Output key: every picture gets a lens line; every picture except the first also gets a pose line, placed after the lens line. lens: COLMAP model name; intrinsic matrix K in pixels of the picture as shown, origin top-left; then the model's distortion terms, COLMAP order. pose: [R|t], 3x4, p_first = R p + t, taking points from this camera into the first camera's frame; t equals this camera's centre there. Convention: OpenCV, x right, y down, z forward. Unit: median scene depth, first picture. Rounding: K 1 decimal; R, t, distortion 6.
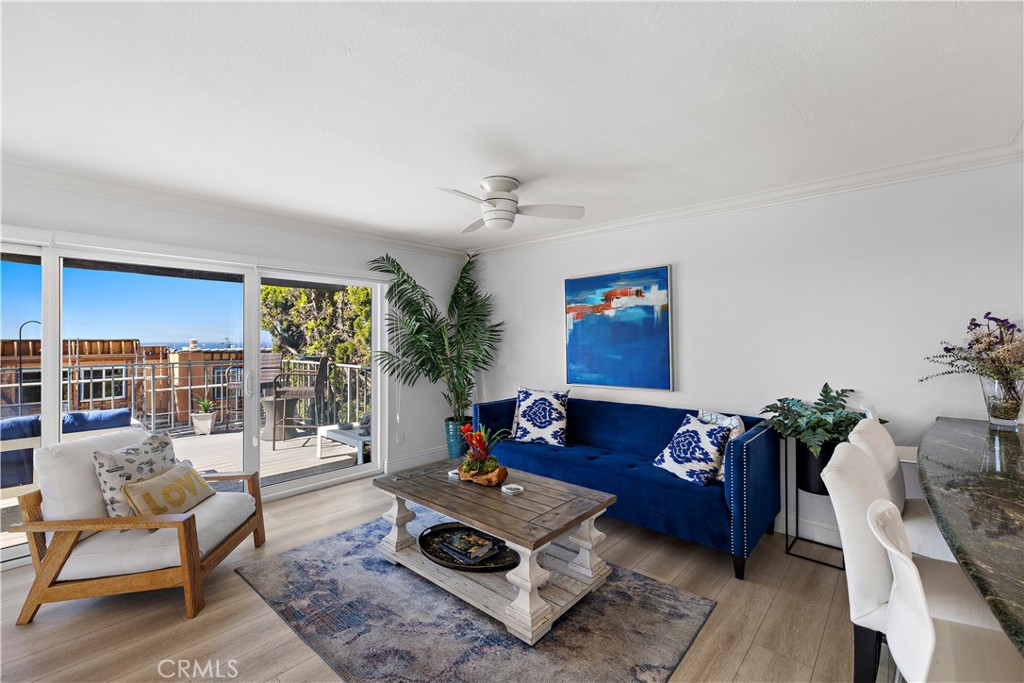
lens RADIAL K [[435.9, 0, 510.2], [0, 435.9, 332.5], [0, 0, 1]] dist [0.003957, 0.000054]
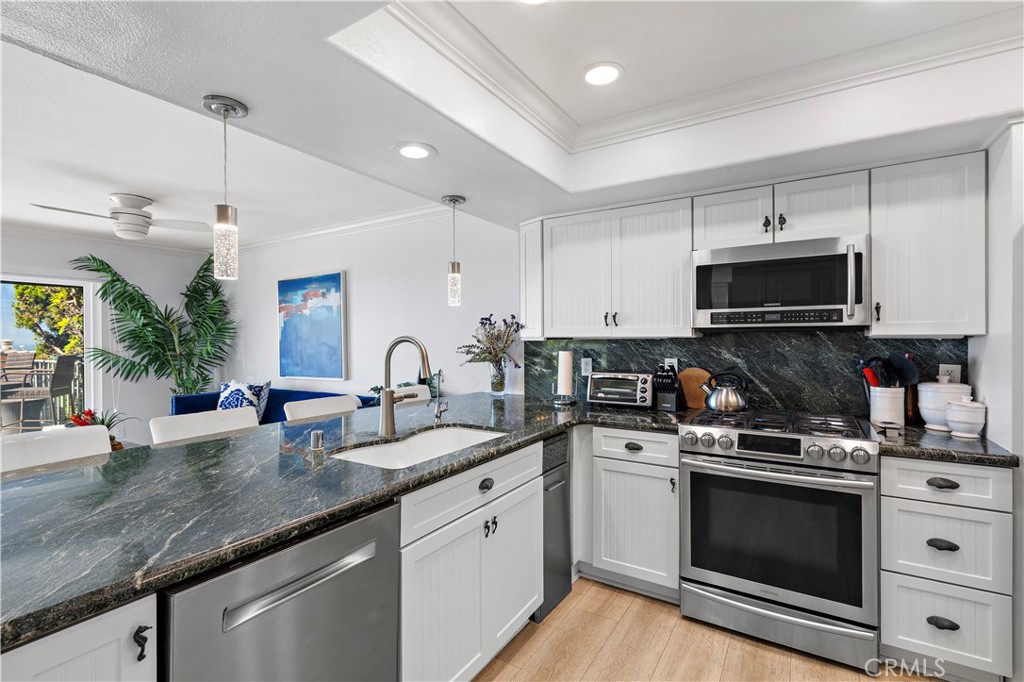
lens RADIAL K [[461.6, 0, 516.5], [0, 461.6, 342.0], [0, 0, 1]] dist [-0.003085, 0.001154]
pose [[0.984238, -0.004876, 0.176783, 0.567955], [0.000782, 0.999730, 0.023221, 0.004796], [-0.176848, -0.022717, 0.983976, -0.278126]]
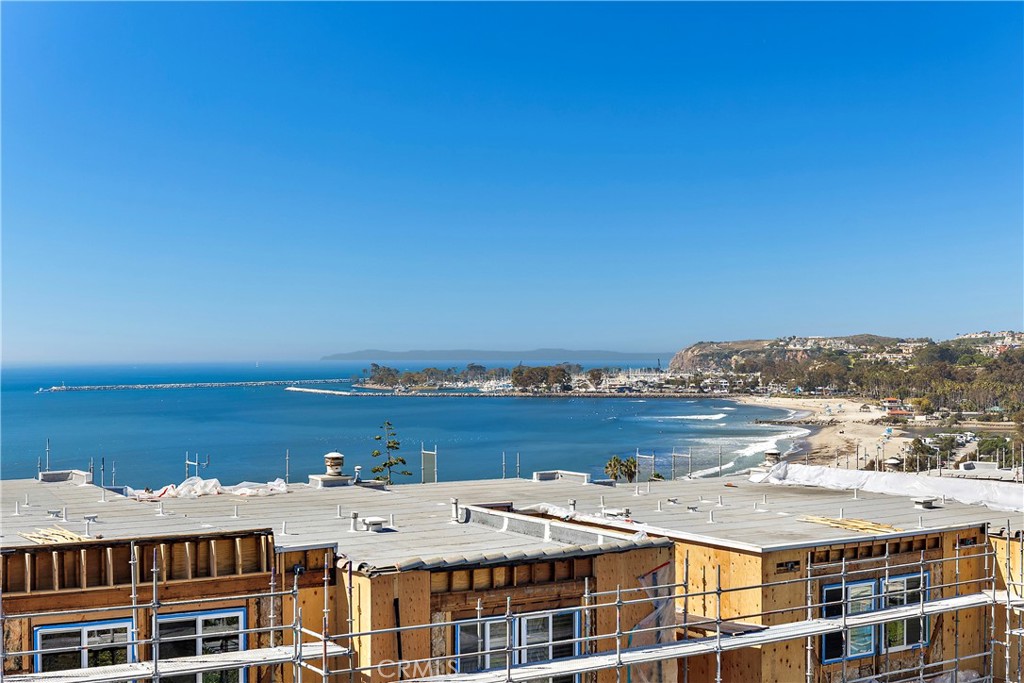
lens RADIAL K [[1360.1, 0, 511.9], [0, 1360.1, 332.6], [0, 0, 1]] dist [-0.068595, 0.000000]
pose [[0.907261, -0.000047, -0.420568, -1.244628], [0.001107, 0.999997, 0.002276, -0.736388], [0.420566, -0.002530, 0.907258, 0.639243]]
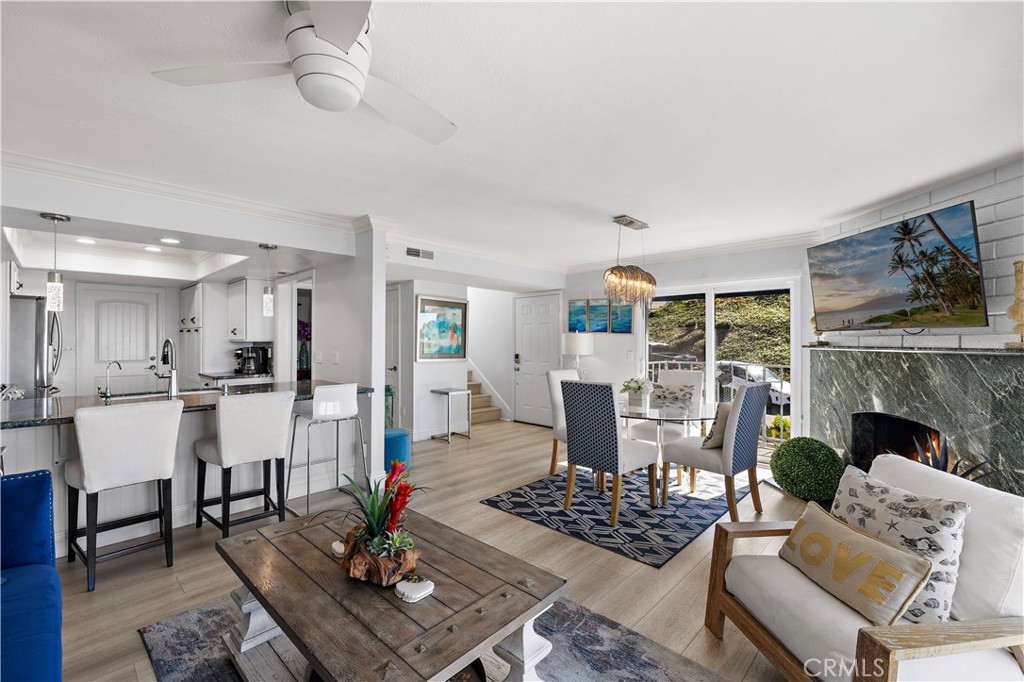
lens RADIAL K [[435.9, 0, 509.5], [0, 435.9, 337.1], [0, 0, 1]] dist [0.003957, 0.000054]
pose [[-0.999357, -0.001477, 0.035824, -0.182098], [-0.002288, 0.999742, -0.022613, 0.024832], [-0.035782, -0.022681, -0.999102, 1.104815]]
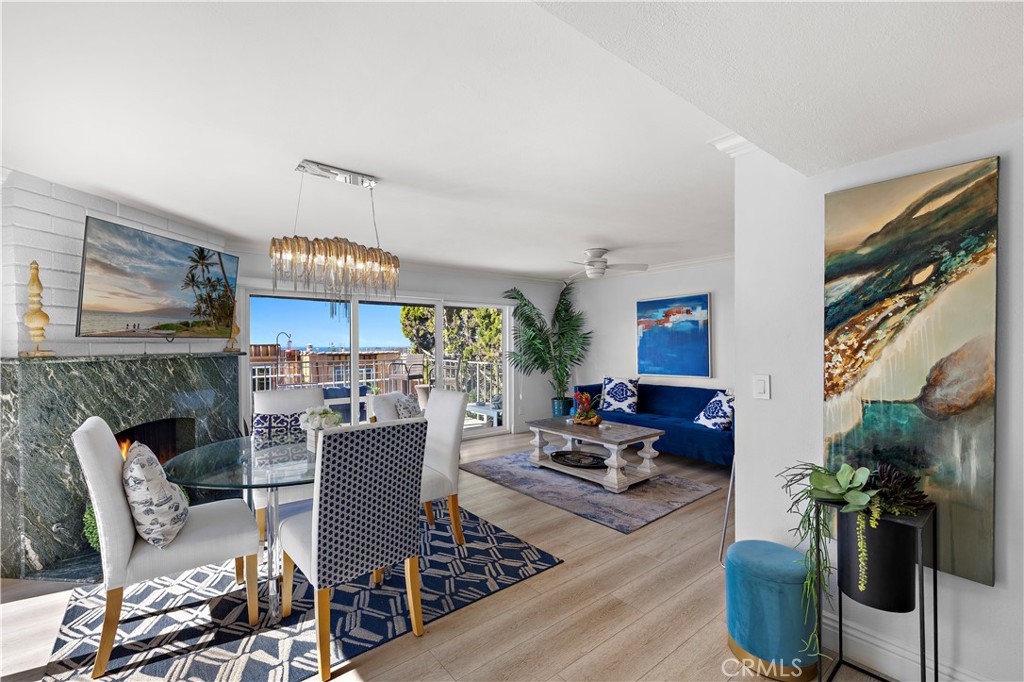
lens RADIAL K [[435.9, 0, 512.5], [0, 435.9, 344.3], [0, 0, 1]] dist [0.003957, 0.000054]
pose [[0.987075, -0.002294, -0.160241, -0.053593], [0.005062, 0.999845, 0.016874, -0.008036], [0.160177, -0.017467, 0.986934, -0.538470]]
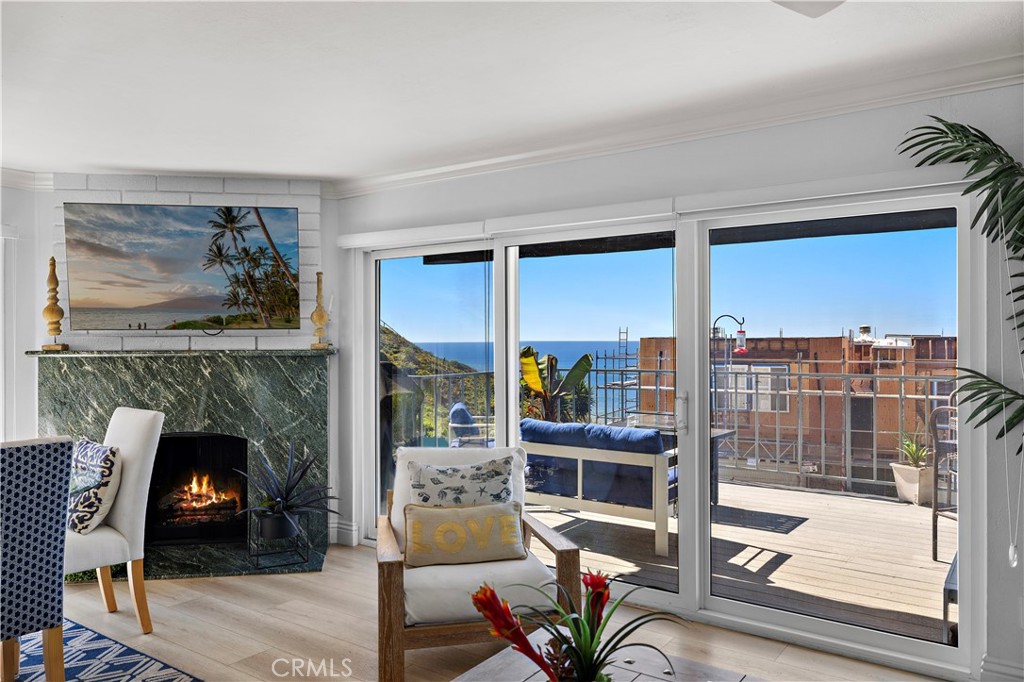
lens RADIAL K [[747.6, 0, 503.9], [0, 747.6, 334.9], [0, 0, 1]] dist [-0.004677, 0.012842]
pose [[0.099583, -0.003060, -0.995025, 0.366548], [0.016903, 0.999856, -0.001383, 0.007976], [0.994886, -0.016681, 0.099620, 0.611262]]
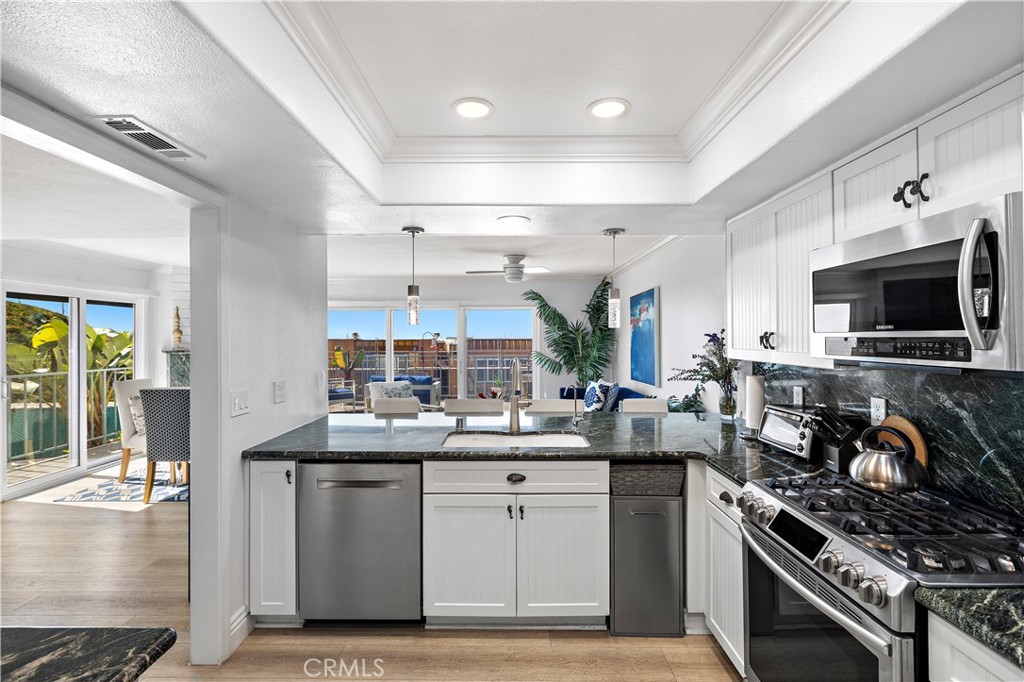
lens RADIAL K [[489.6, 0, 511.3], [0, 489.6, 335.6], [0, 0, 1]] dist [-0.004729, 0.001869]
pose [[0.666755, -0.003400, -0.745269, 1.073754], [0.013135, 0.999888, 0.007190, -0.028275], [0.745161, -0.014583, 0.666725, -0.241957]]
